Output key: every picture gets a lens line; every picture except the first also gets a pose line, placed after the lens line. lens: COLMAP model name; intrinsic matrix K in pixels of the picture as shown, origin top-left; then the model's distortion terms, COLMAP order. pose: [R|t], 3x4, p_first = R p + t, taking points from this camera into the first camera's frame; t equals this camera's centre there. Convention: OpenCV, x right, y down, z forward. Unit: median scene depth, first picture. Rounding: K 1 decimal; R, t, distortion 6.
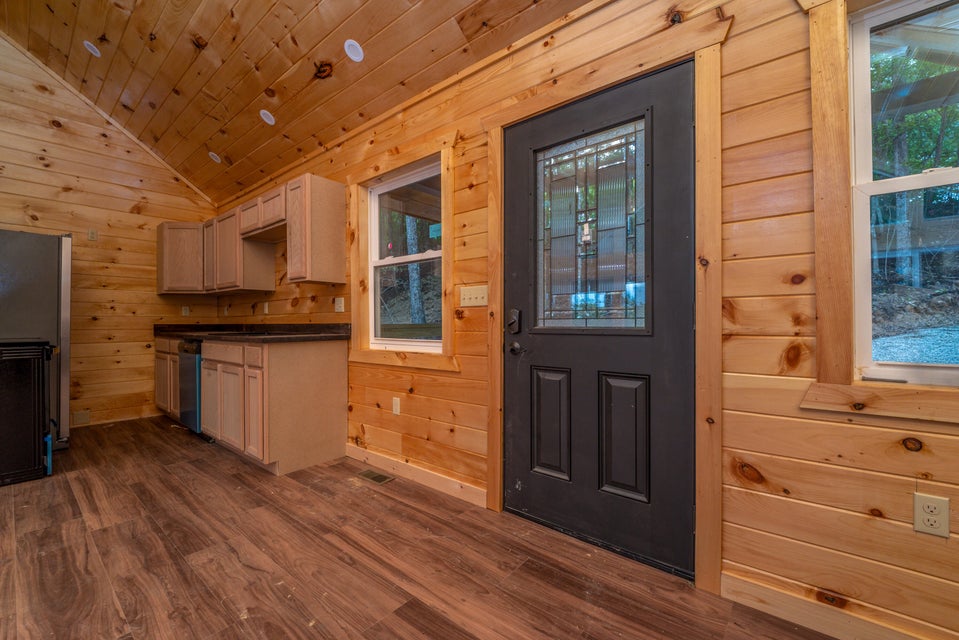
lens RADIAL K [[398.6, 0, 477.1], [0, 398.6, 321.5], [0, 0, 1]] dist [-0.007149, -0.004717]
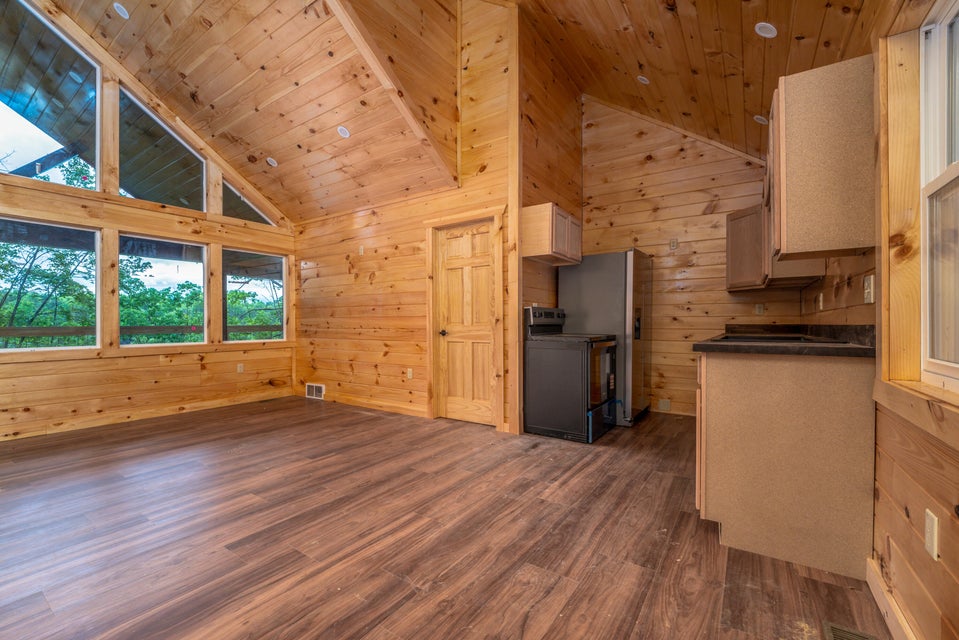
lens RADIAL K [[398.6, 0, 480.0], [0, 398.6, 327.0], [0, 0, 1]] dist [-0.007149, -0.004717]
pose [[0.095289, 0.013789, -0.995354, 0.101944], [-0.000014, 0.999904, 0.013851, 0.000079], [0.995450, -0.001306, 0.095280, 0.371730]]
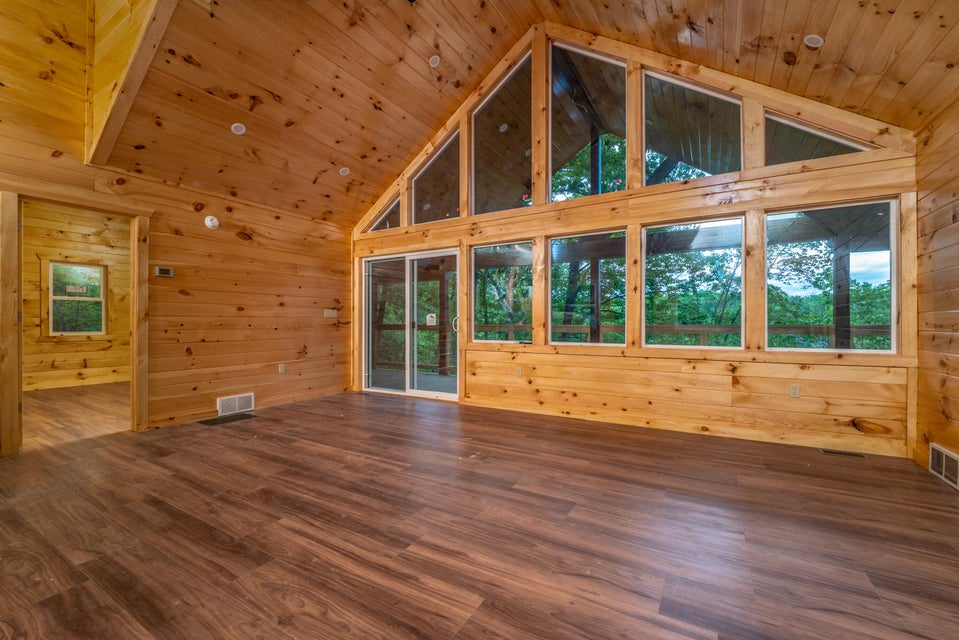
lens RADIAL K [[398.6, 0, 484.6], [0, 398.6, 325.0], [0, 0, 1]] dist [-0.007149, -0.004717]
pose [[-0.987548, 0.004125, -0.157266, -0.500859], [0.003088, 0.999972, 0.006843, 0.005075], [0.157290, 0.006272, -0.987533, 0.448385]]
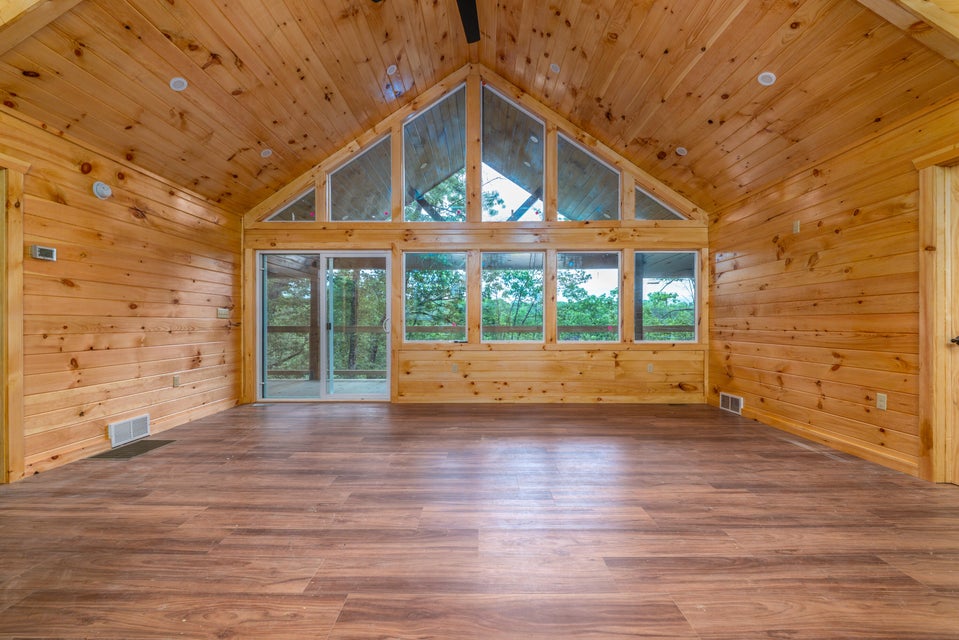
lens RADIAL K [[398.6, 0, 477.5], [0, 398.6, 325.7], [0, 0, 1]] dist [-0.007149, -0.004717]
pose [[-0.774841, 0.006746, -0.632121, -0.001592], [0.001465, 0.999960, 0.008876, 0.000500], [0.632155, 0.005951, -0.774819, 0.370169]]
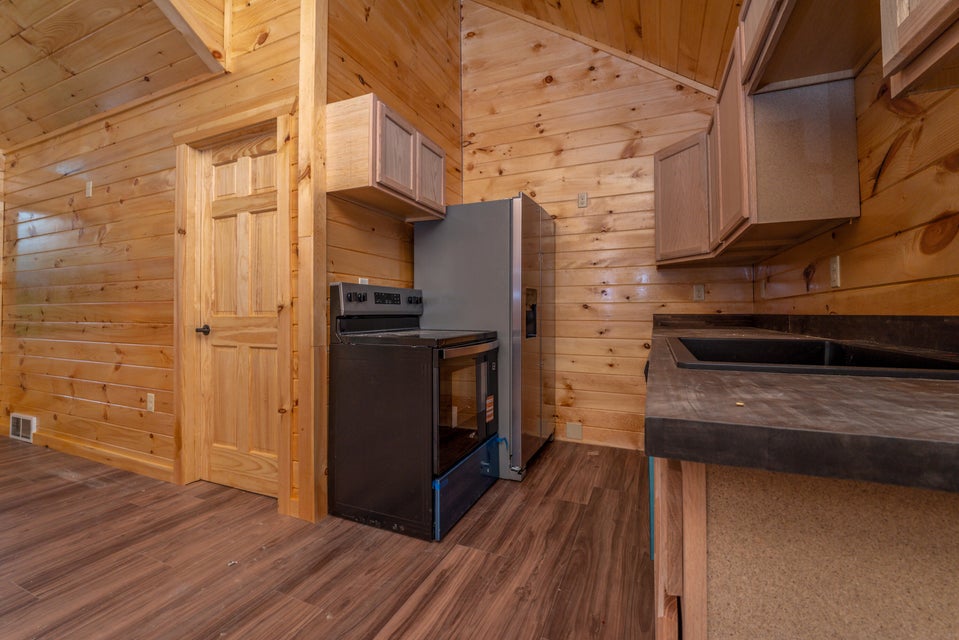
lens RADIAL K [[398.6, 0, 479.2], [0, 398.6, 303.1], [0, 0, 1]] dist [-0.007149, -0.004717]
pose [[0.281971, -0.019290, -0.959229, -0.294874], [0.000881, 0.999803, -0.019846, 0.001740], [0.959423, 0.004751, 0.281932, 0.619282]]
